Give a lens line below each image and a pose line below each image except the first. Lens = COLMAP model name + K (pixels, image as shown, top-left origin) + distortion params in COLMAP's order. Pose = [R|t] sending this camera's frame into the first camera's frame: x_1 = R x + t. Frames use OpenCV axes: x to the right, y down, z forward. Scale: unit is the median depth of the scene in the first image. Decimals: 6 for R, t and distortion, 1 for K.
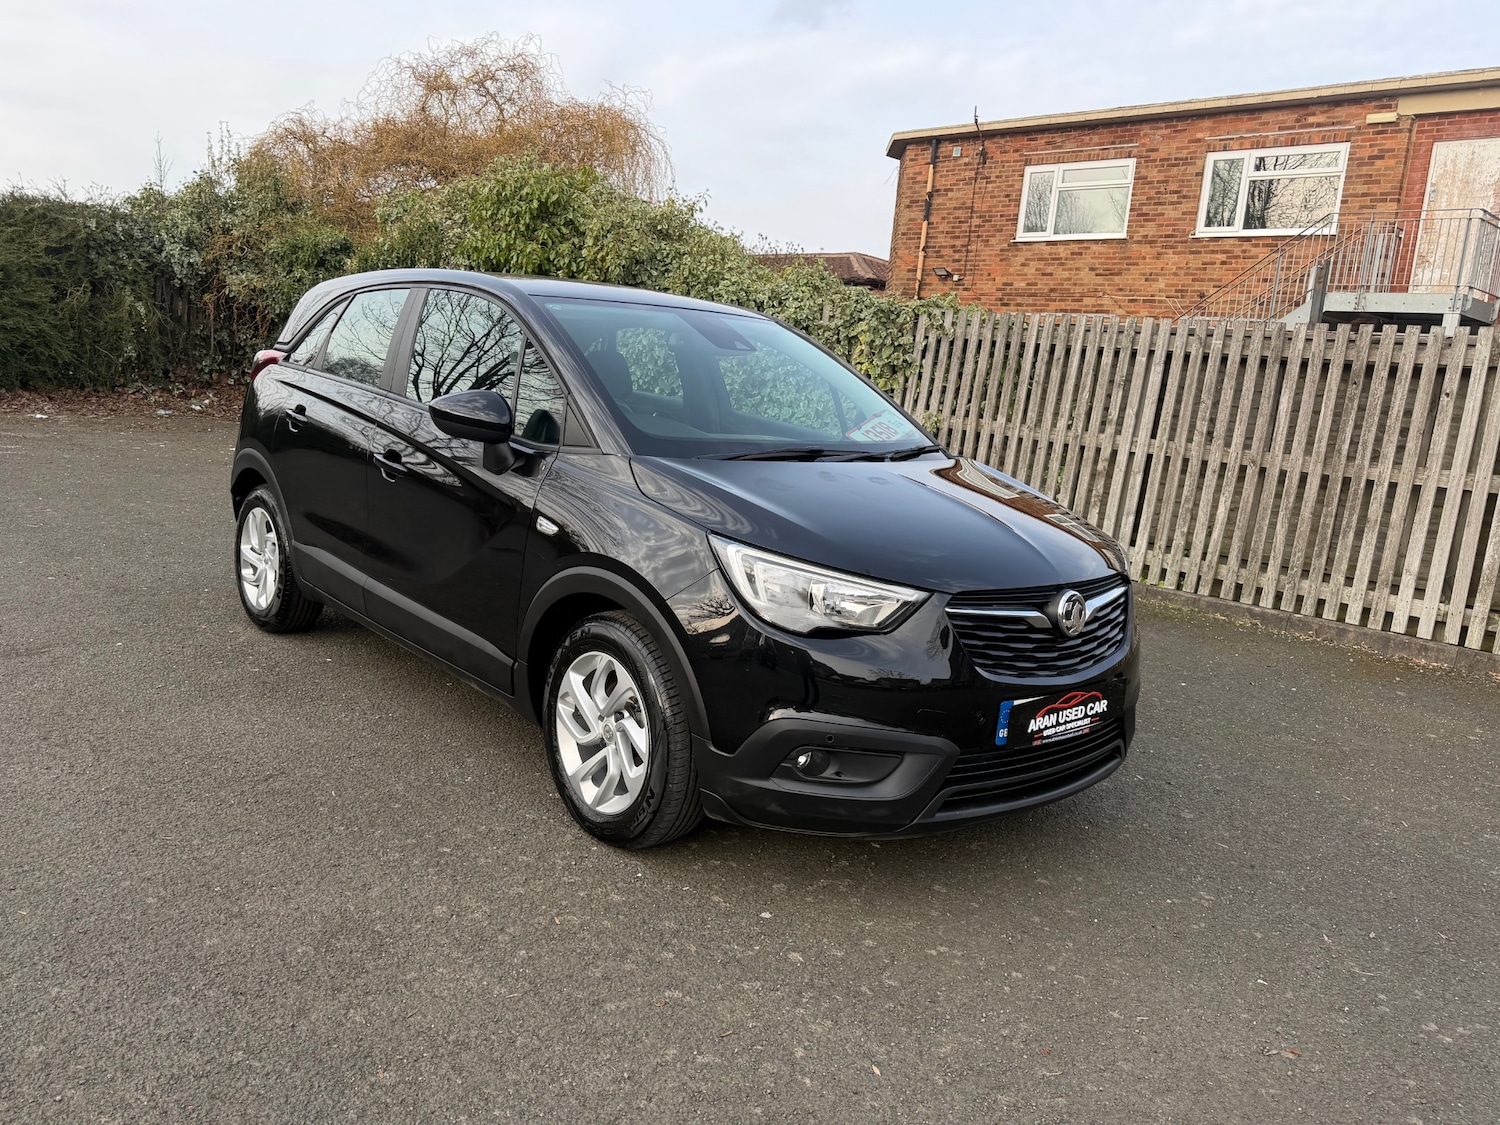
lens RADIAL K [[1192.2, 0, 733.9], [0, 1192.2, 524.3], [0, 0, 1]] dist [0.070769, -0.055360]
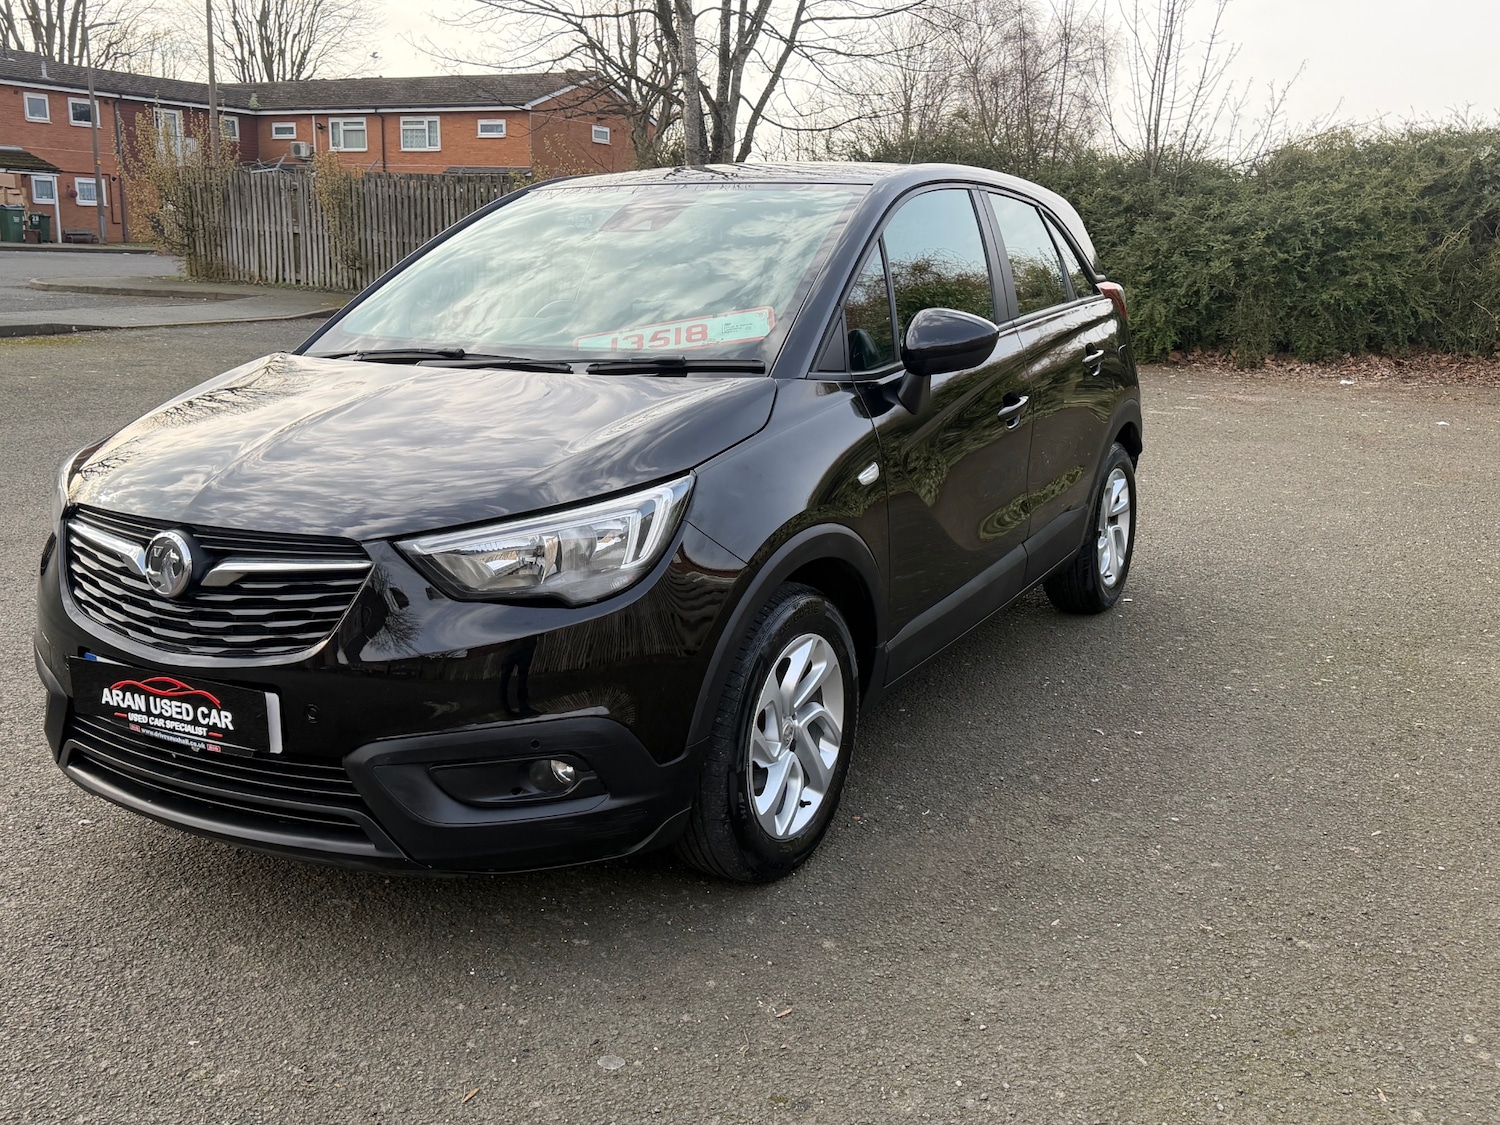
lens RADIAL K [[1388.6, 0, 750.0], [0, 1388.6, 562.5], [0, 0, 1]] dist [0.125716, -0.188742]
pose [[0.338725, 0.130670, -0.931768, 0.370392], [-0.112510, 0.988829, 0.097771, -0.014252], [0.934134, 0.071716, 0.349643, 0.328925]]
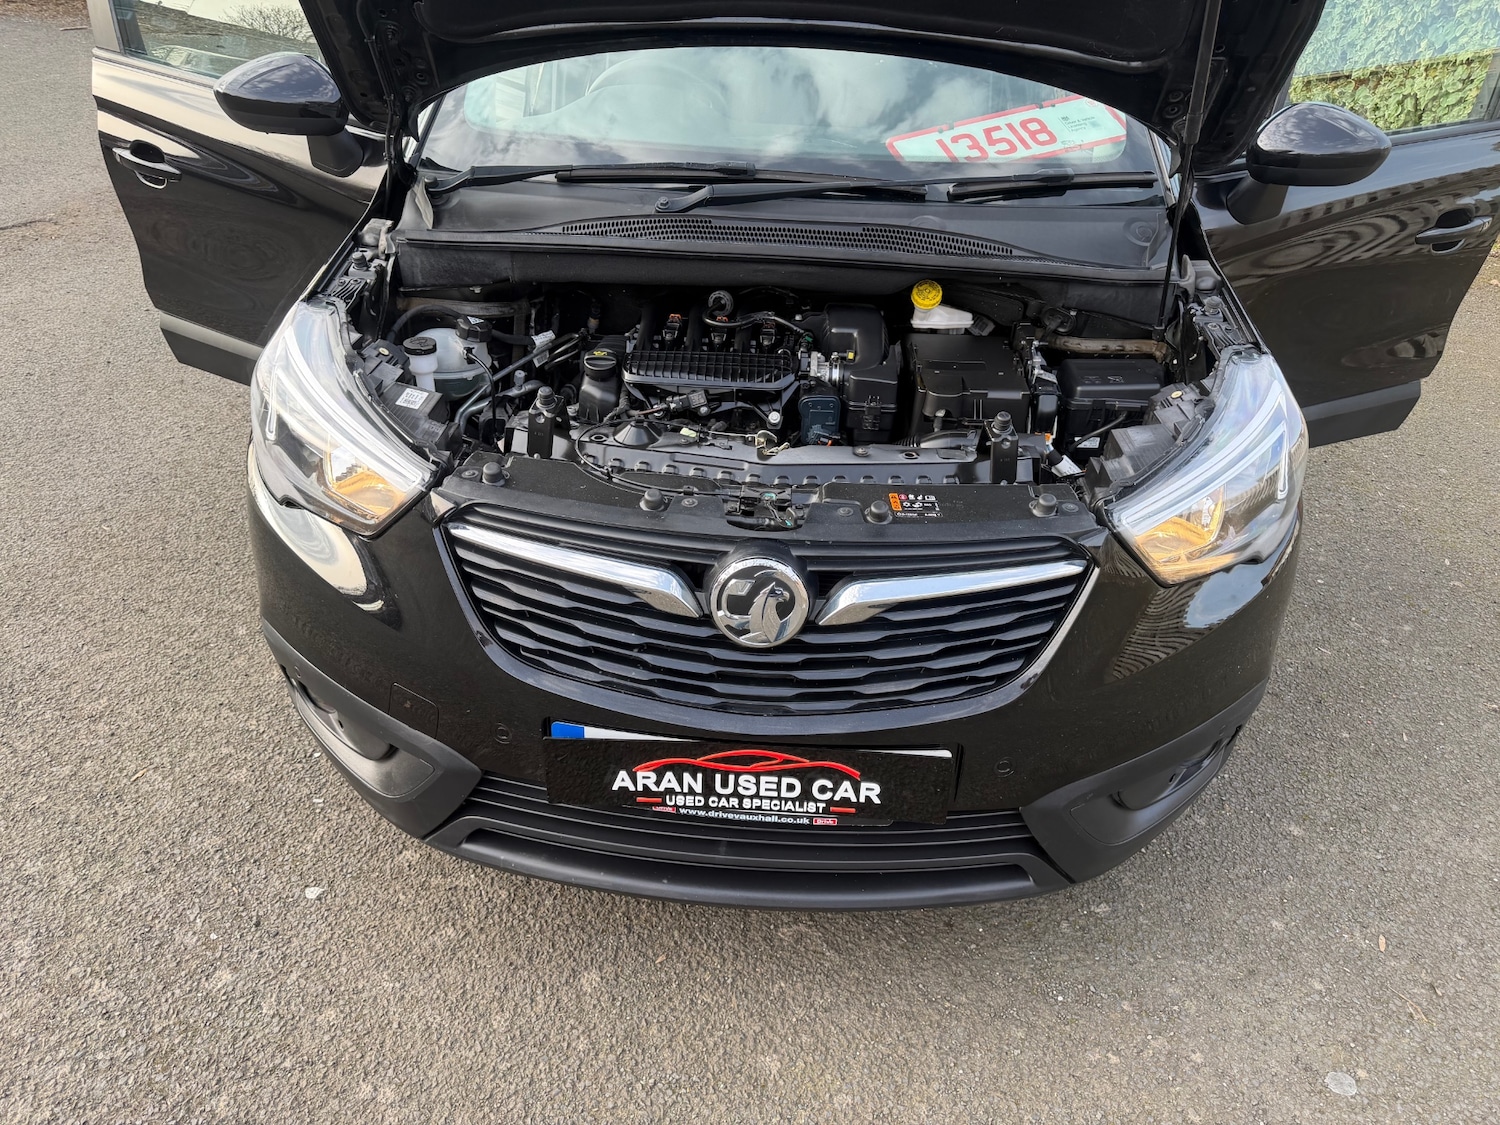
lens RADIAL K [[1071.1, 0, 745.7], [0, 1071.1, 579.4], [0, 0, 1]] dist [0.027943, -0.031619]
pose [[0.718108, 0.316270, -0.619915, 0.169402], [-0.082906, 0.923304, 0.375016, -0.027898], [0.690976, -0.217907, 0.689252, 0.228500]]
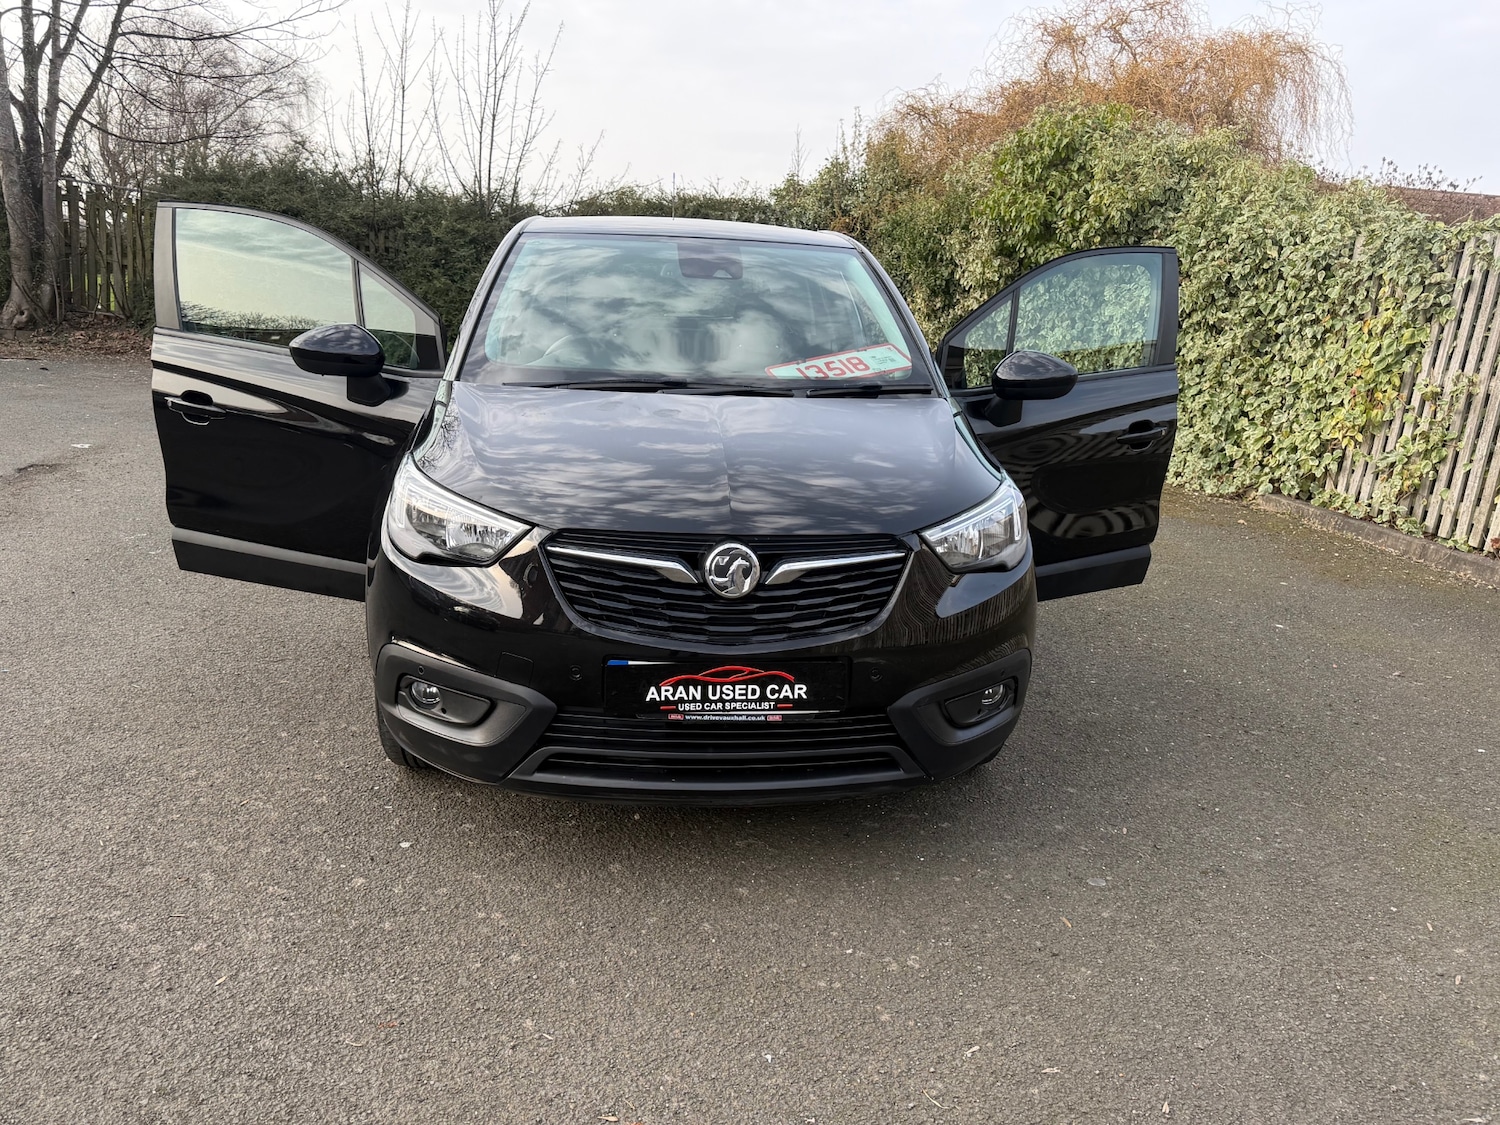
lens RADIAL K [[1224.3, 0, 752.3], [0, 1224.3, 537.7], [0, 0, 1]] dist [0.057745, -0.065747]
pose [[0.818028, 0.074423, -0.570344, 0.246861], [-0.060934, 0.997227, 0.042730, 0.004784], [0.571942, -0.000201, 0.820294, 0.100958]]
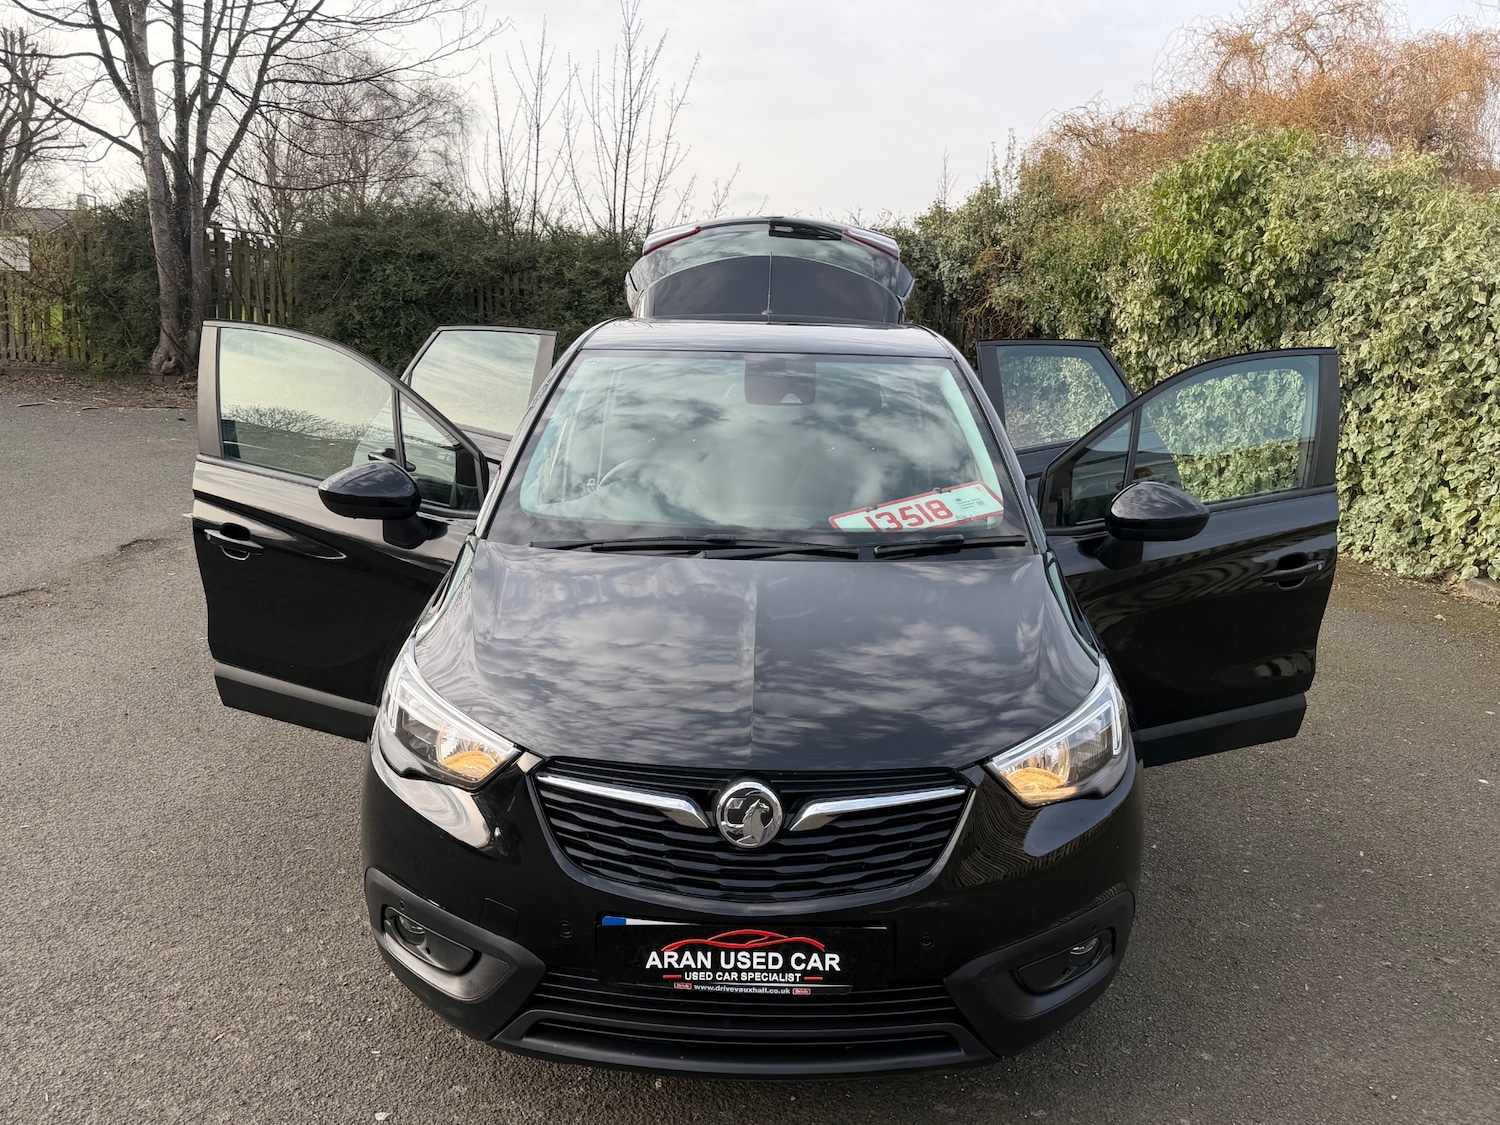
lens RADIAL K [[1260.8, 0, 750.2], [0, 1260.8, 538.9], [0, 0, 1]] dist [0.119119, -0.182798]
pose [[0.739863, 0.070377, -0.669066, 0.242775], [-0.064344, 0.997357, 0.033756, -0.034760], [0.669673, 0.018075, 0.742436, 0.145508]]
